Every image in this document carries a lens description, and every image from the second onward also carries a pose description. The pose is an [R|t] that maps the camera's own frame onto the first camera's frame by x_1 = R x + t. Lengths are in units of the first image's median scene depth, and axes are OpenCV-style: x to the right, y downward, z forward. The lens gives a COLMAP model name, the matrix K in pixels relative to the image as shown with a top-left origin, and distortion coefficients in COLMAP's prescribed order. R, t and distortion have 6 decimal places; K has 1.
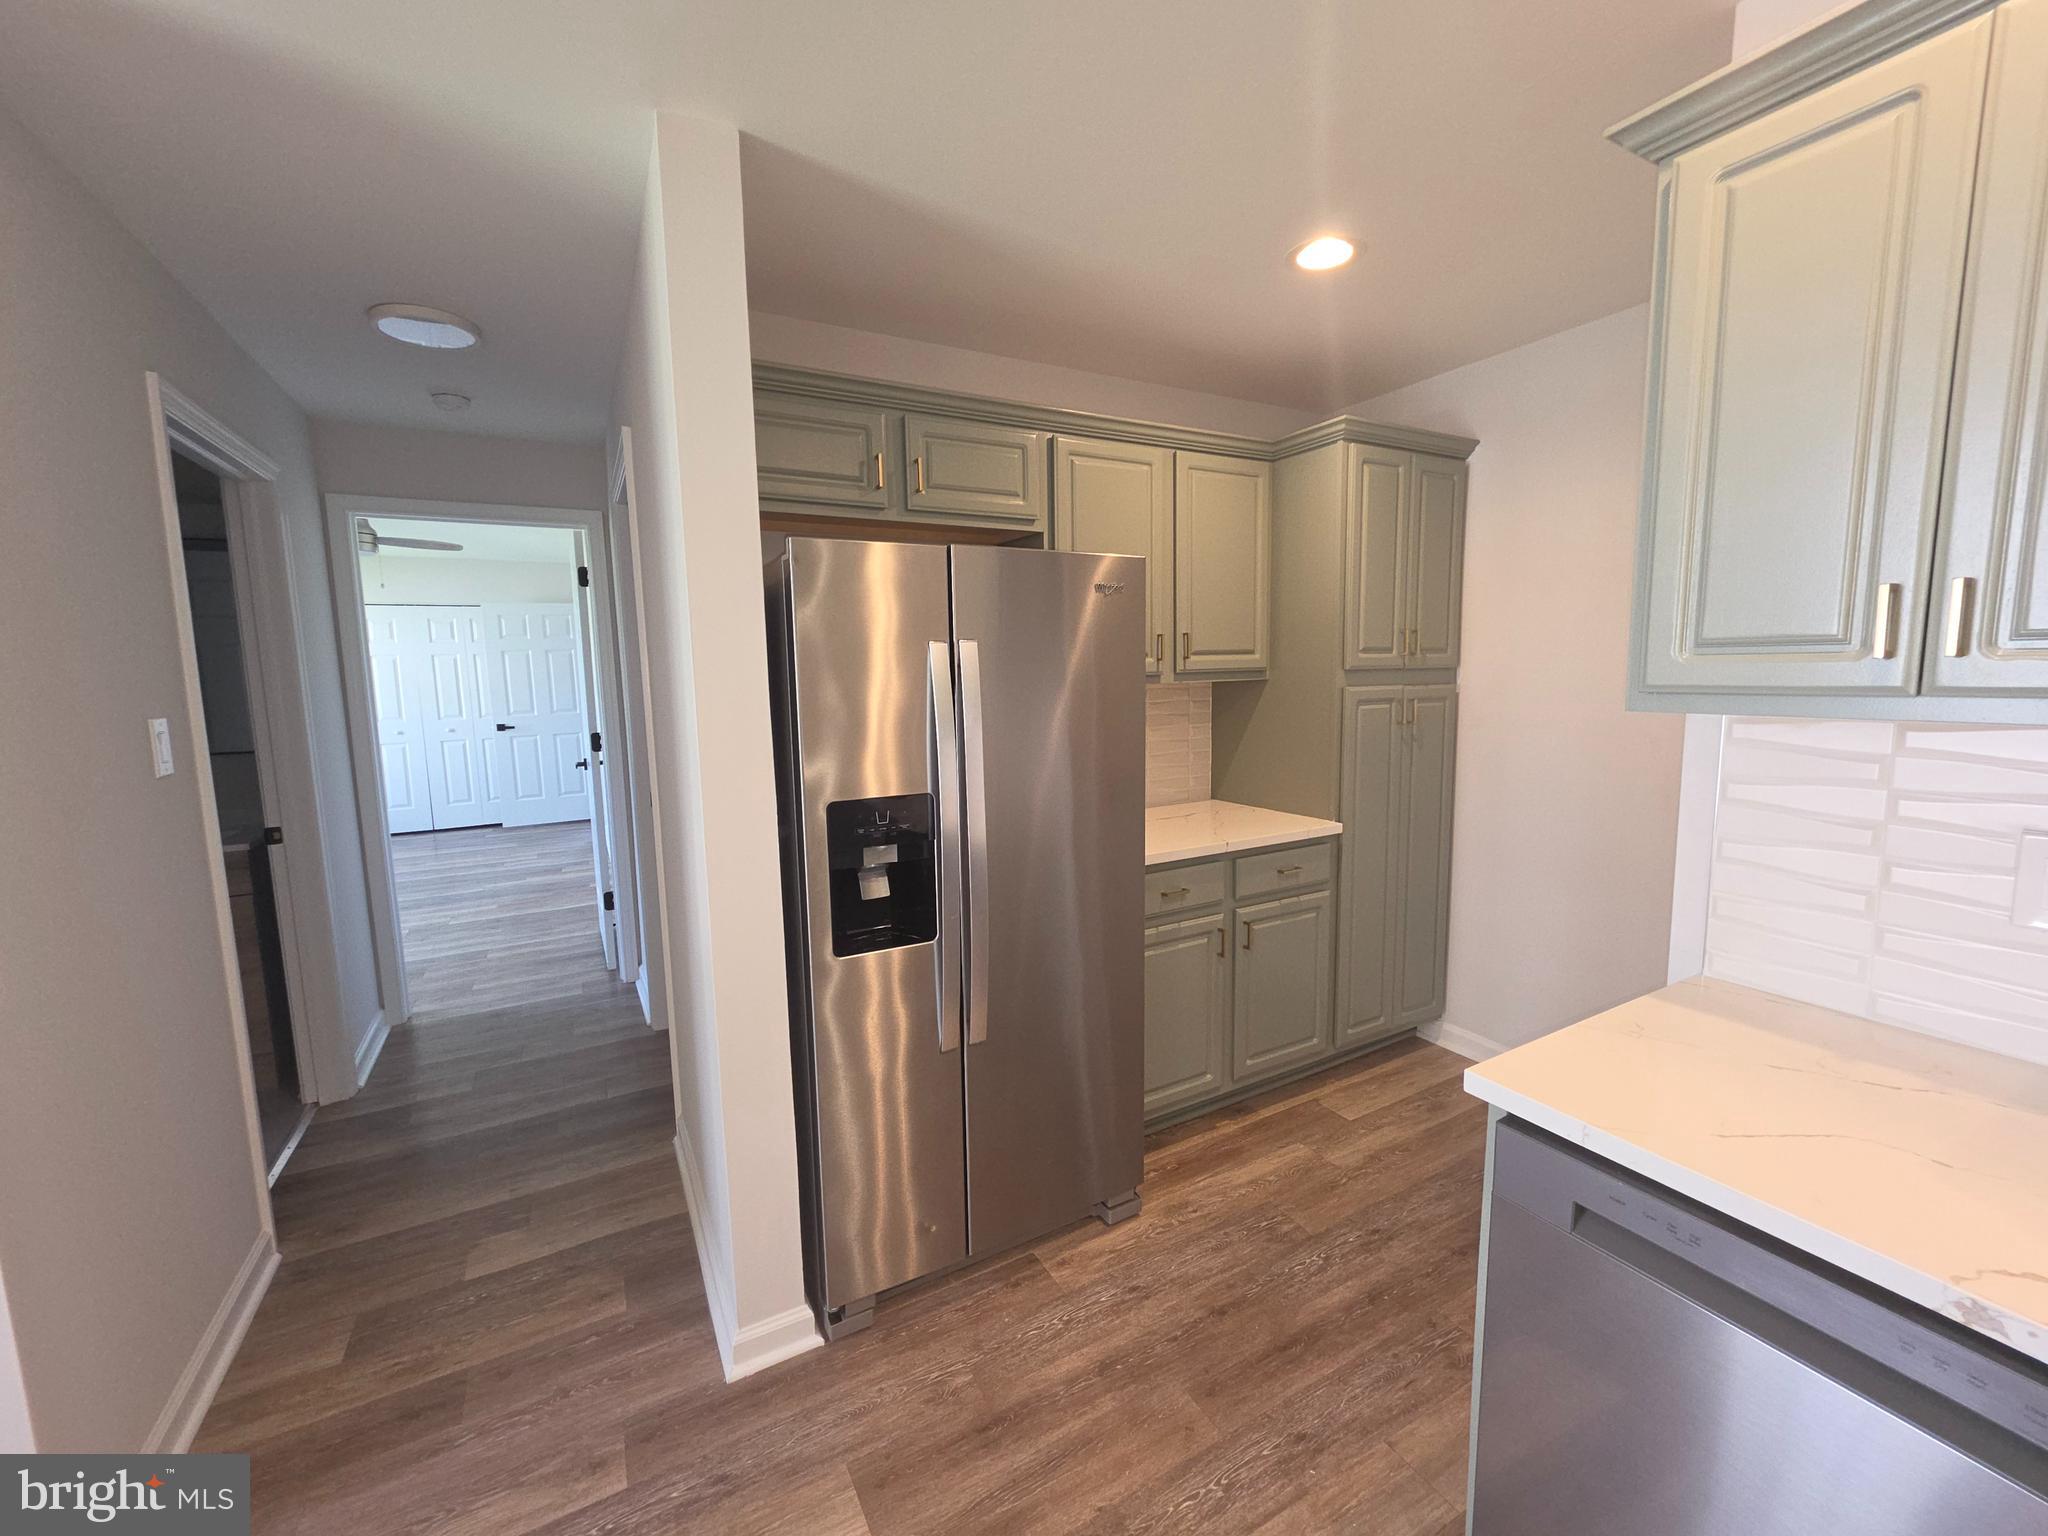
lens RADIAL K [[823.0, 0, 1028.7], [0, 823.0, 760.9], [0, 0, 1]] dist [-0.006038, 0.000737]
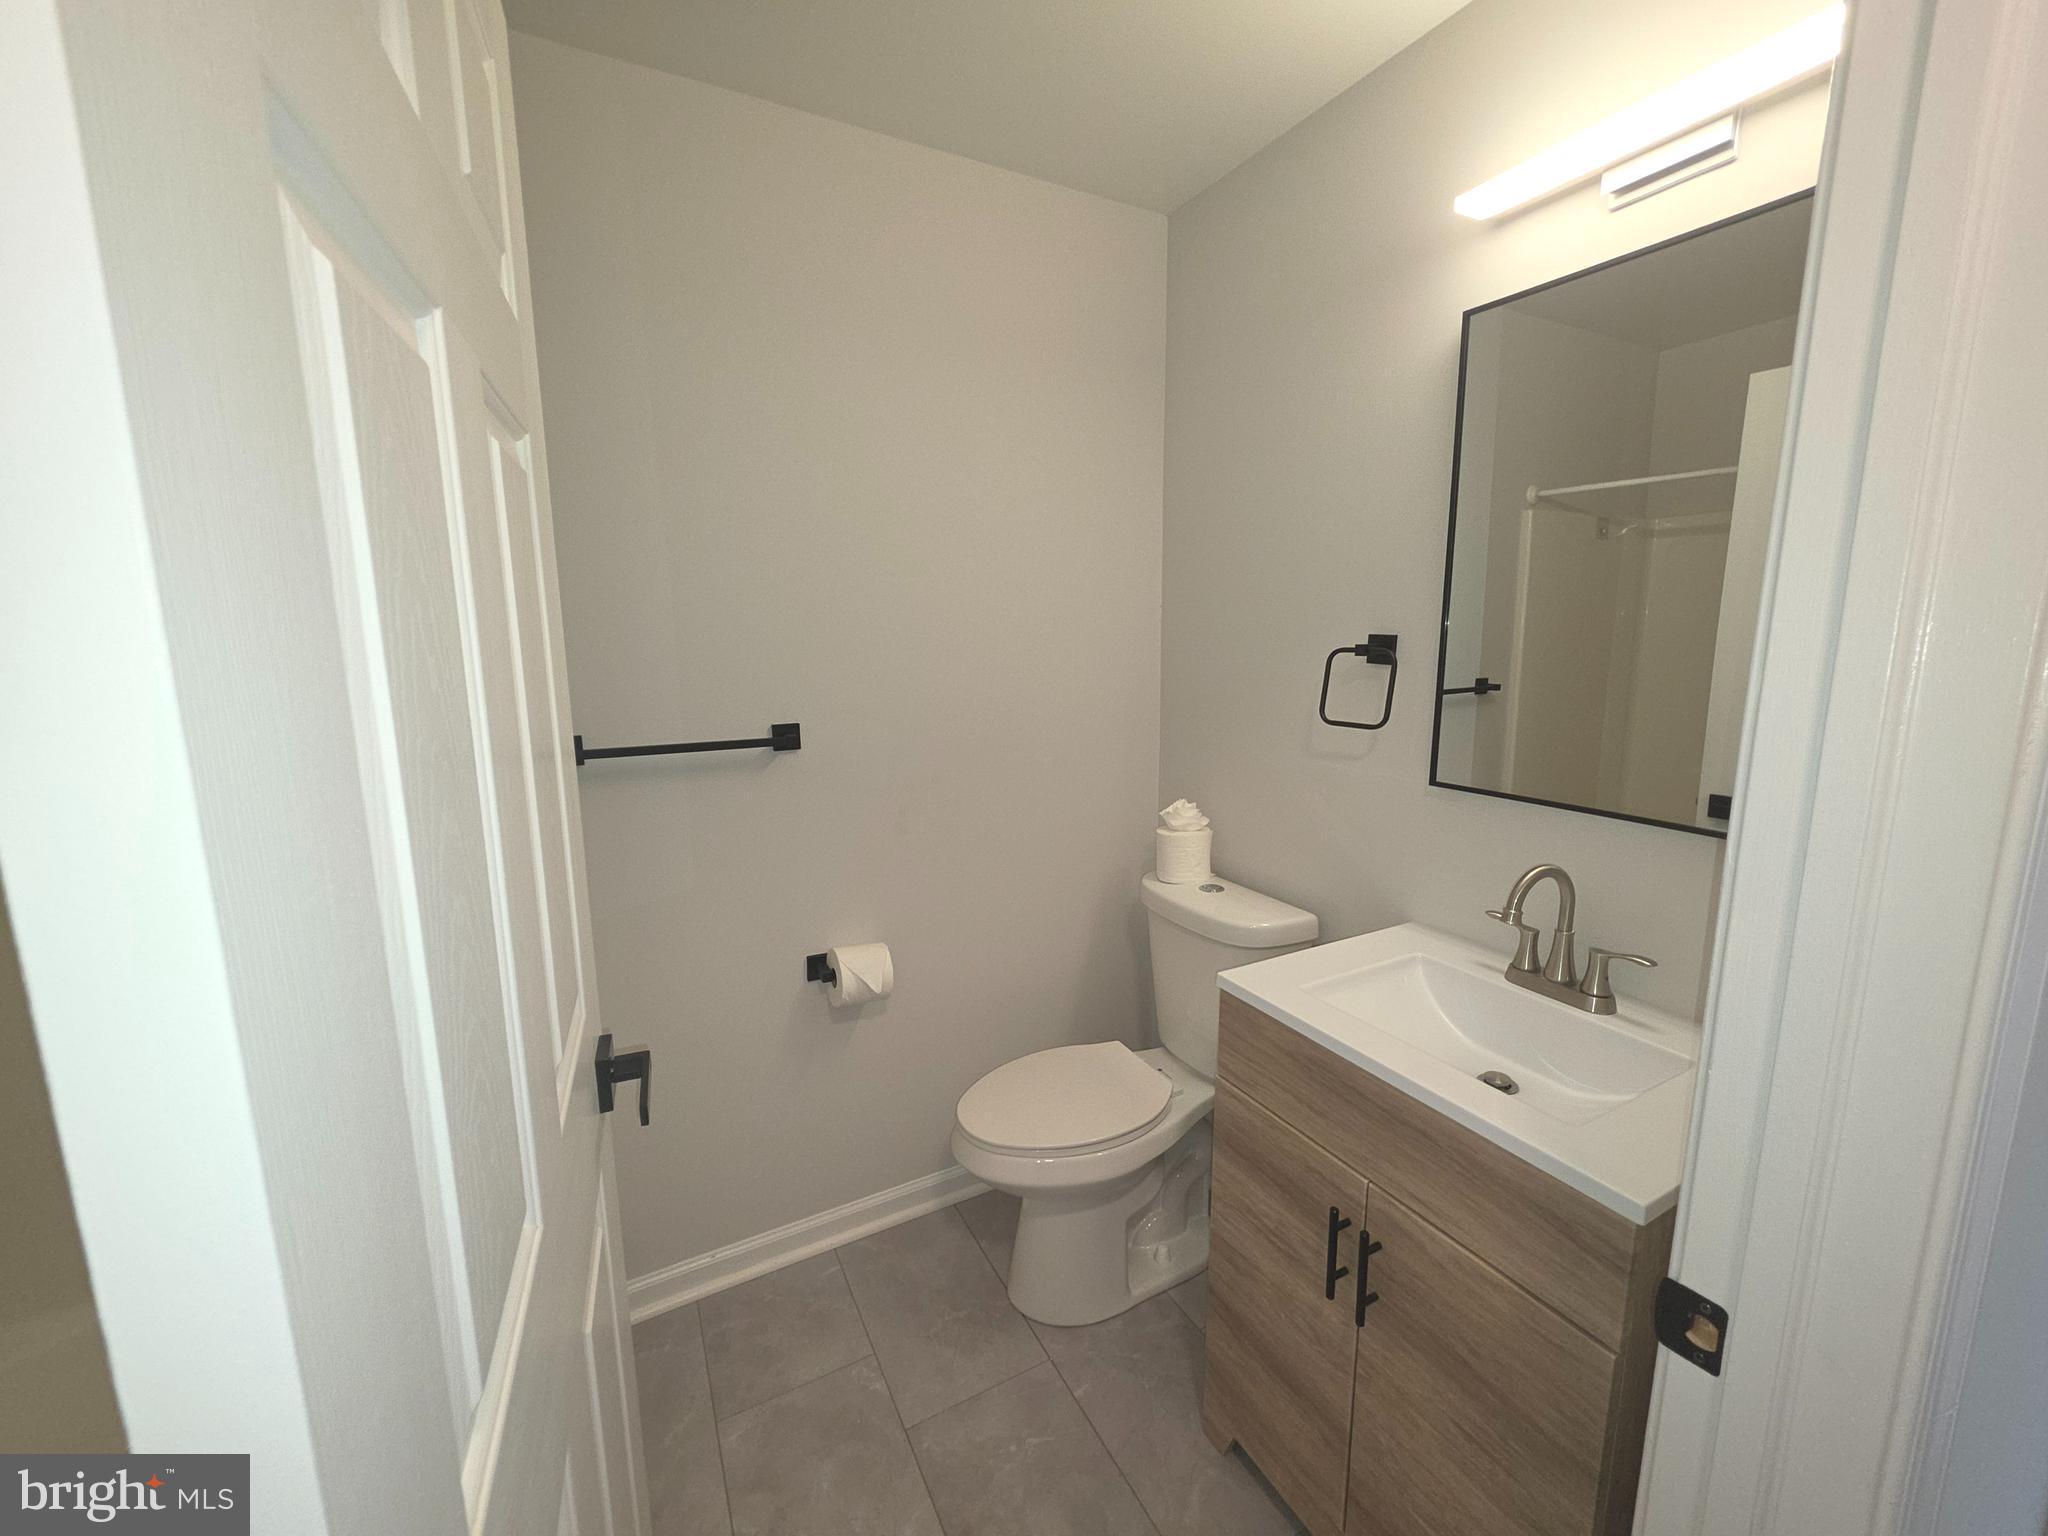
lens RADIAL K [[823.0, 0, 1022.7], [0, 823.0, 761.3], [0, 0, 1]] dist [-0.006038, 0.000737]
pose [[-0.025375, 0.181834, -0.983002, -0.714596], [-0.108894, 0.976964, 0.183528, -0.084283], [0.993729, 0.111700, -0.004990, 0.791013]]
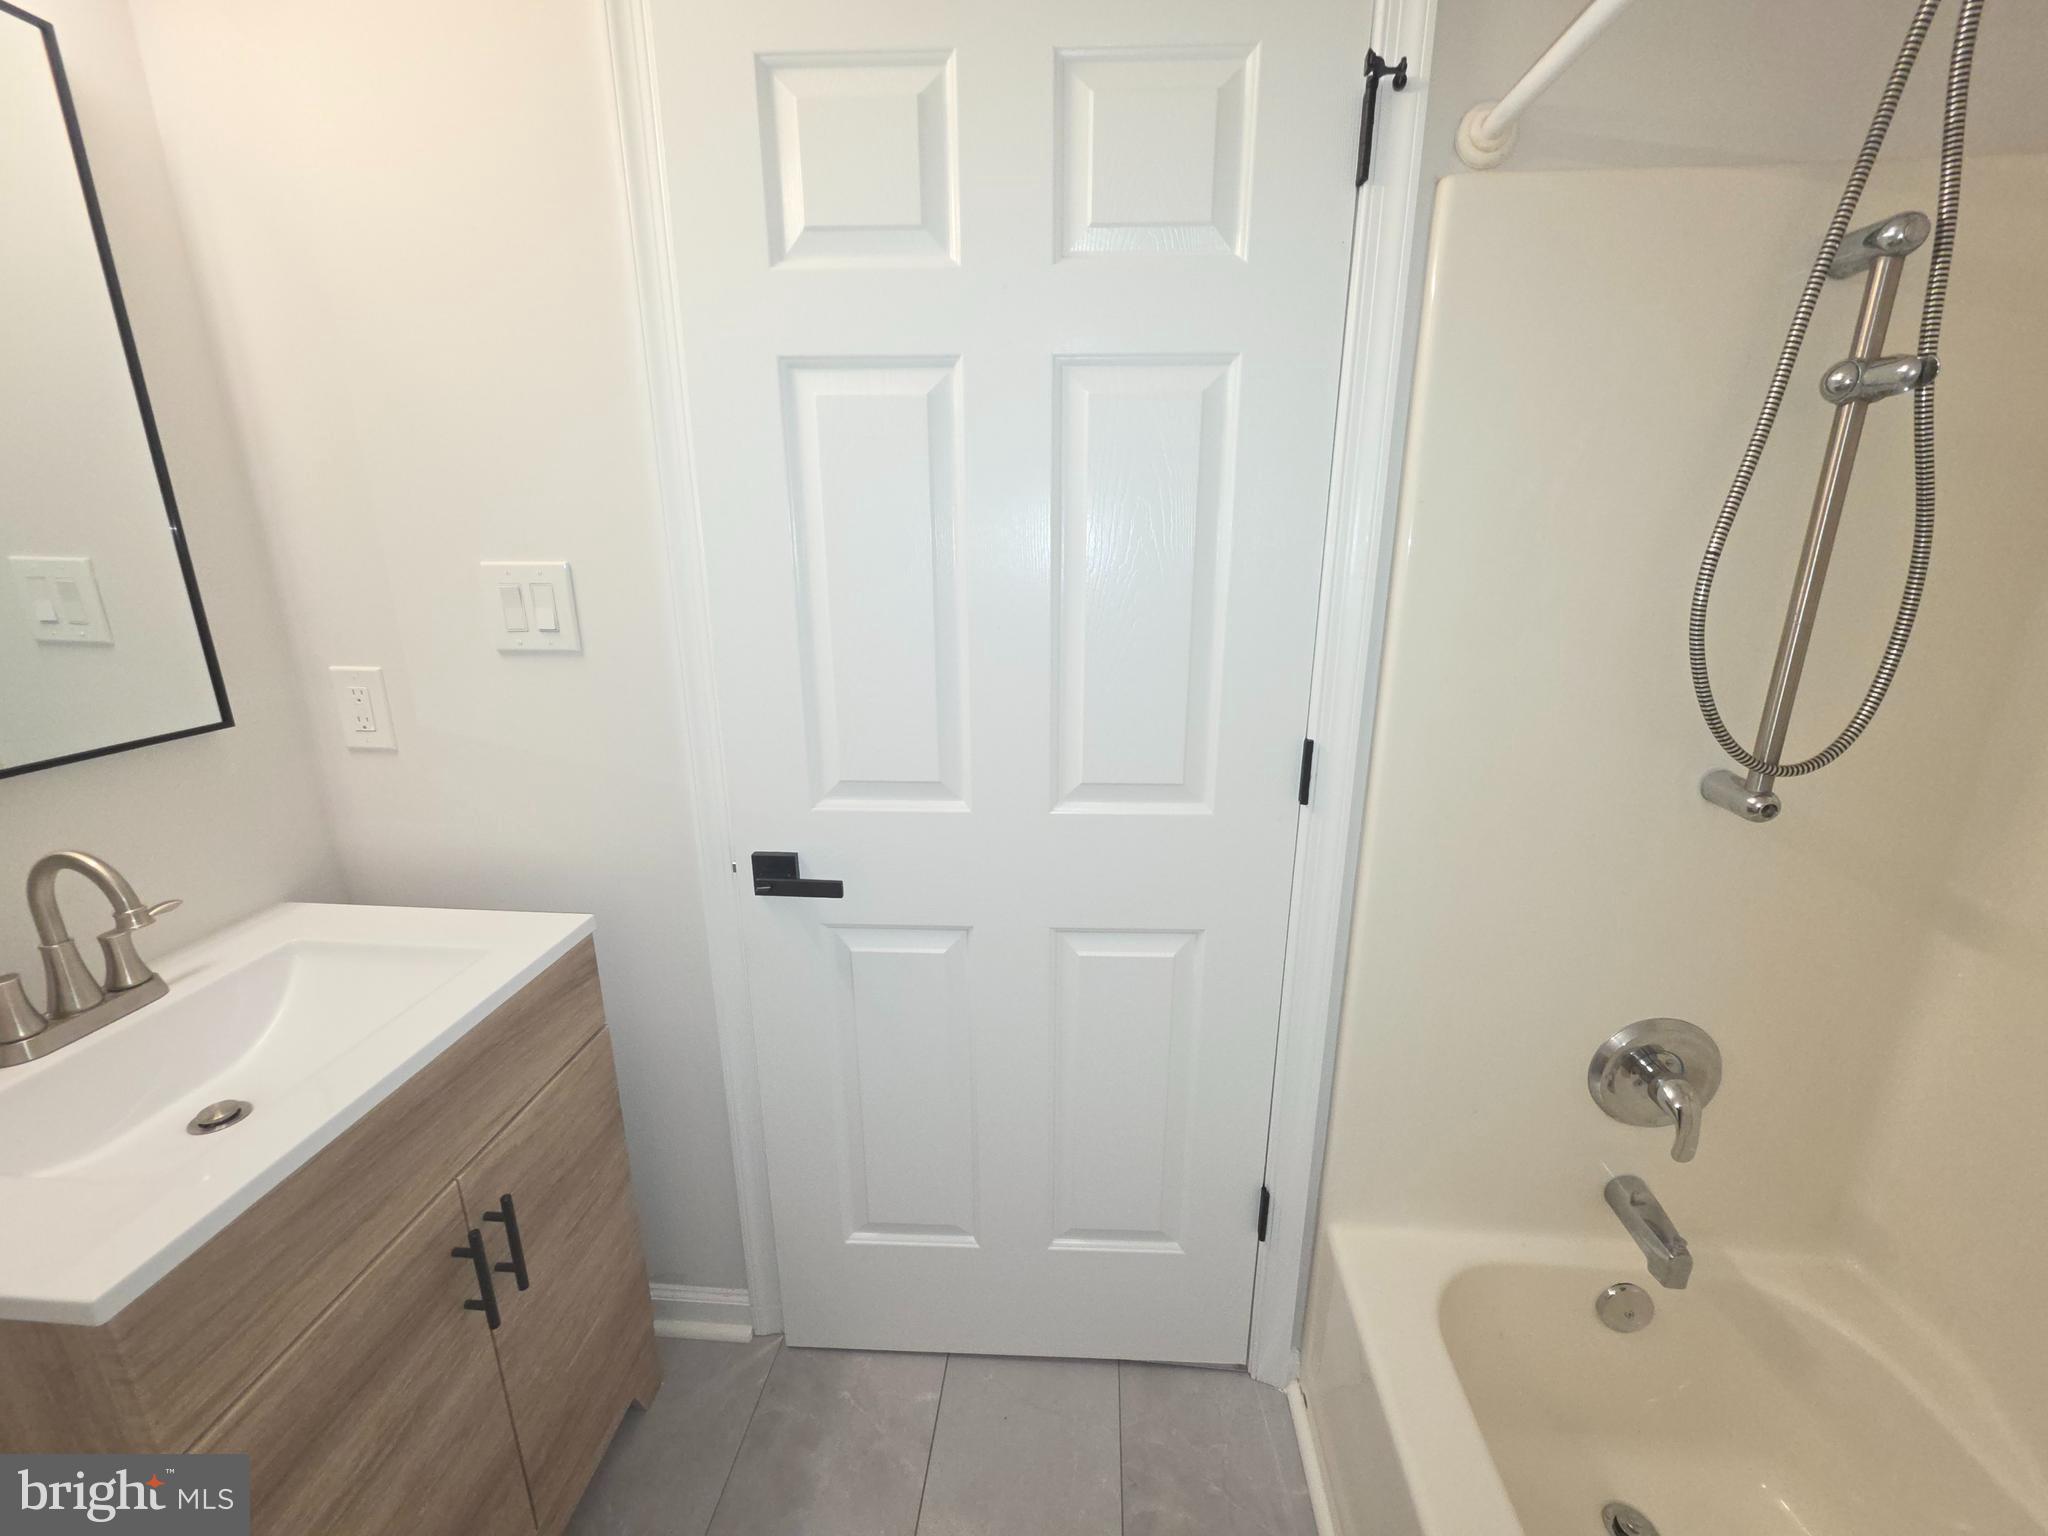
lens RADIAL K [[823.0, 0, 1031.0], [0, 823.0, 764.3], [0, 0, 1]] dist [-0.006038, 0.000737]
pose [[0.537700, -0.204619, 0.817930, -1.194736], [0.083992, 0.978278, 0.189517, -0.040472], [-0.838942, -0.033204, 0.543207, 0.599455]]
